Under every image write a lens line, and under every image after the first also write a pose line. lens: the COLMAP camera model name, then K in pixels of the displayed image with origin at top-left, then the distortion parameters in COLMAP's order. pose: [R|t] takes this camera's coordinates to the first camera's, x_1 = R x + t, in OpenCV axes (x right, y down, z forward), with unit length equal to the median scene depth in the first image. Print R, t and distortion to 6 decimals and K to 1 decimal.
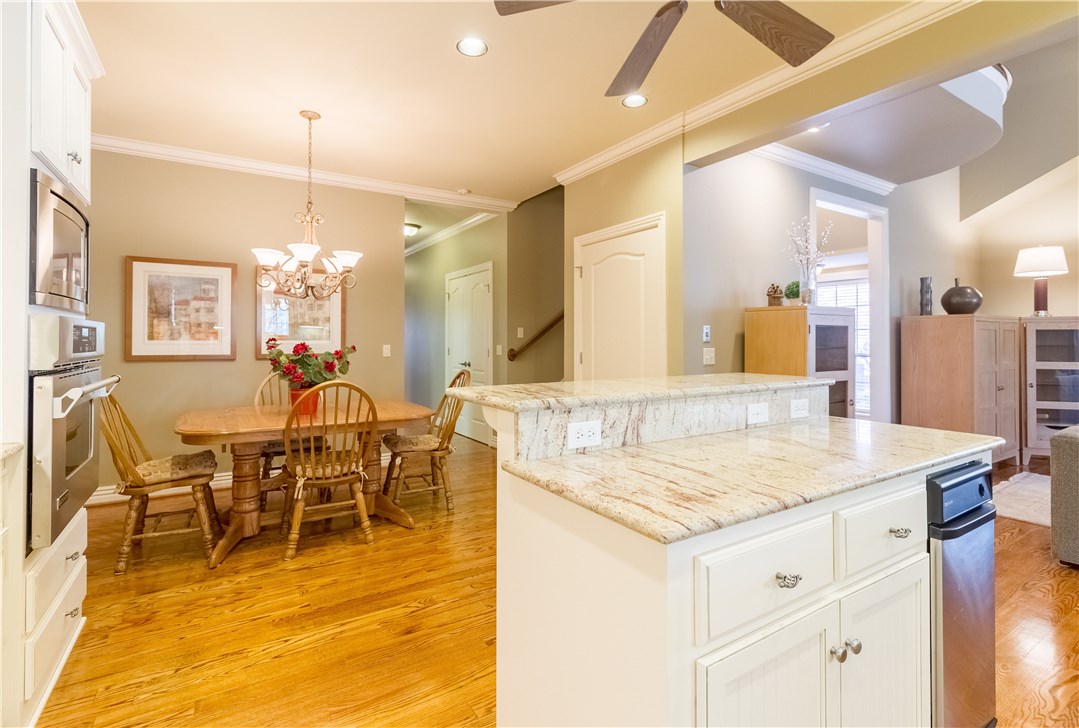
lens RADIAL K [[507.5, 0, 538.9], [0, 507.5, 334.9], [0, 0, 1]] dist [0.001280, 0.000656]
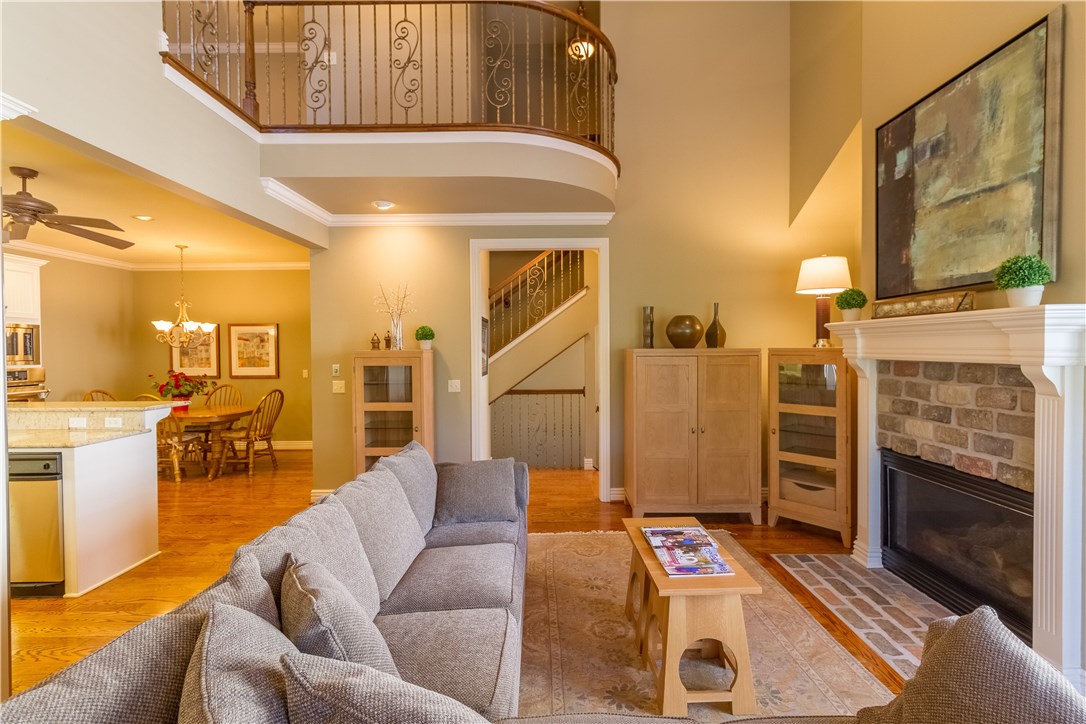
lens RADIAL K [[501.6, 0, 542.5], [0, 501.6, 357.1], [0, 0, 1]] dist [0.002593, 0.000592]
pose [[0.843451, 0.002343, -0.537202, 1.725855], [0.012691, 0.999624, 0.024286, -0.071942], [0.537057, -0.027302, 0.843104, 0.185483]]
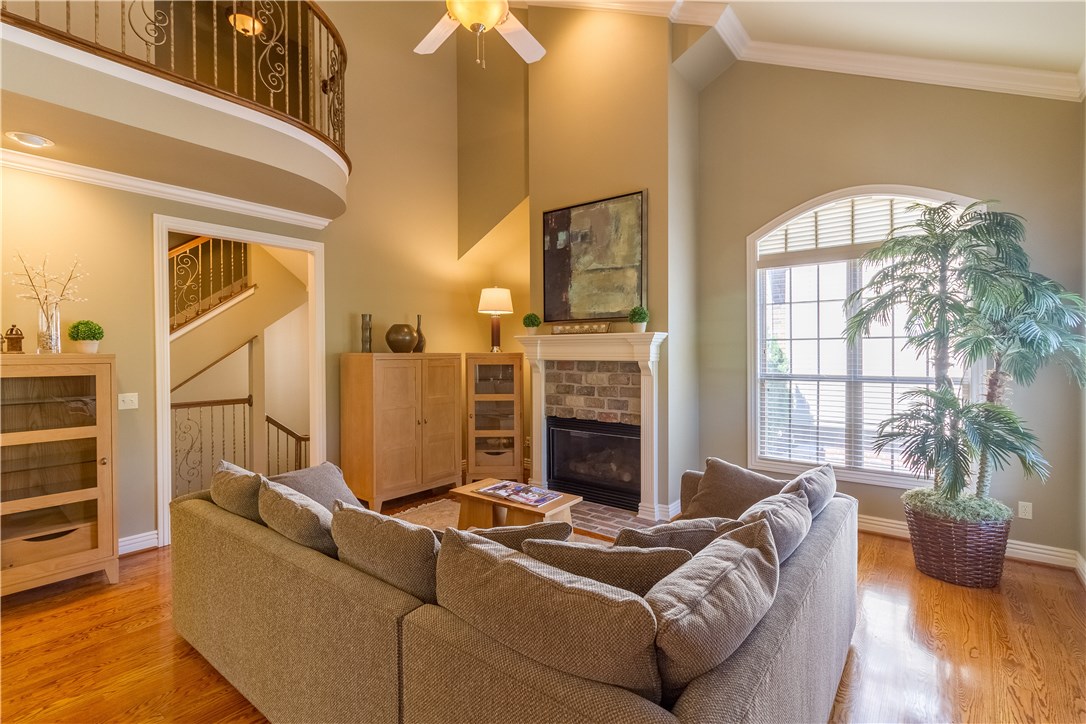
lens RADIAL K [[501.6, 0, 542.5], [0, 501.6, 357.1], [0, 0, 1]] dist [0.002593, 0.000592]
pose [[0.942538, -0.007208, 0.334021, 1.197471], [0.001028, 0.999825, 0.018673, -0.073402], [-0.334097, -0.017257, 0.942381, -0.090856]]
